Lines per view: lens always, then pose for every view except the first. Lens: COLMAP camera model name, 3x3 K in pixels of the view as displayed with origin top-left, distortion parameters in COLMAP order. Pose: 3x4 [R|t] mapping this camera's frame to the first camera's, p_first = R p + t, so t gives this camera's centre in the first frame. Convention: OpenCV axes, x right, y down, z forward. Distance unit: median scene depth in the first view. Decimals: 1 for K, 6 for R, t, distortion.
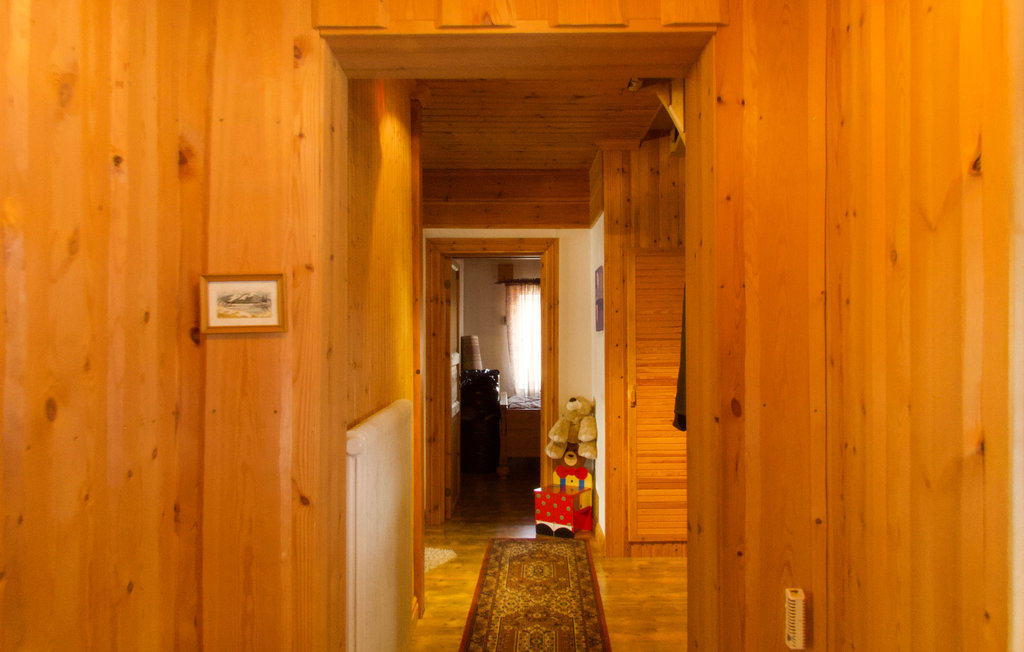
lens RADIAL K [[735.2, 0, 512.0], [0, 735.2, 326.0], [0, 0, 1]] dist [0.000448, 0.000708]
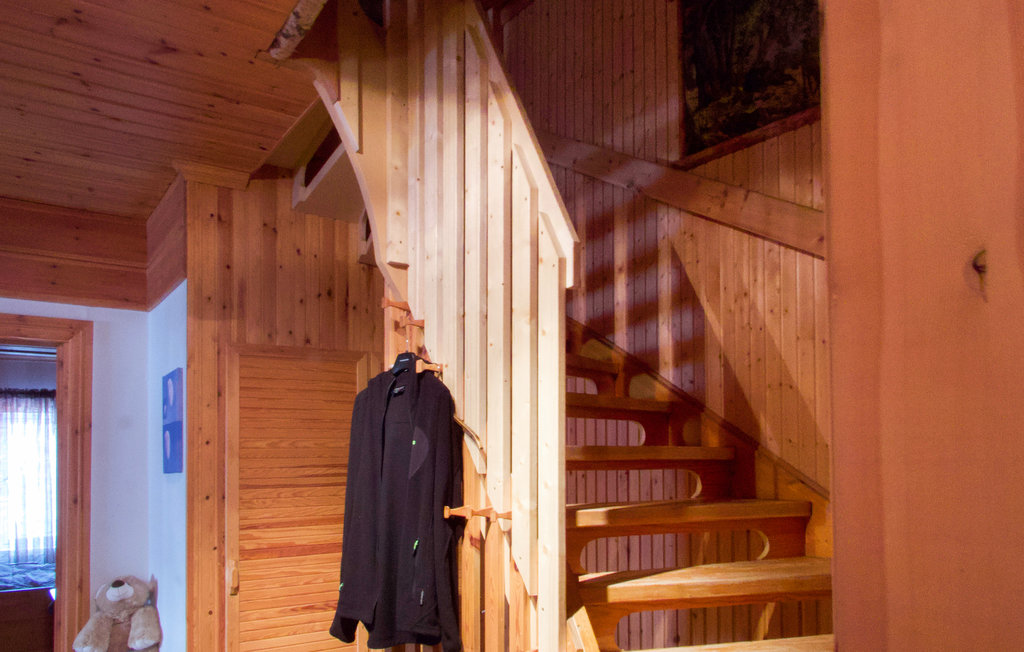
lens RADIAL K [[775.3, 0, 511.4], [0, 775.3, 442.3], [0, 0, 1]] dist [-0.007498, -0.008261]
pose [[0.821695, 0.009247, 0.569852, -0.019152], [-0.001803, 0.999906, -0.013626, -0.011686], [-0.569925, 0.010169, 0.821634, 0.316026]]
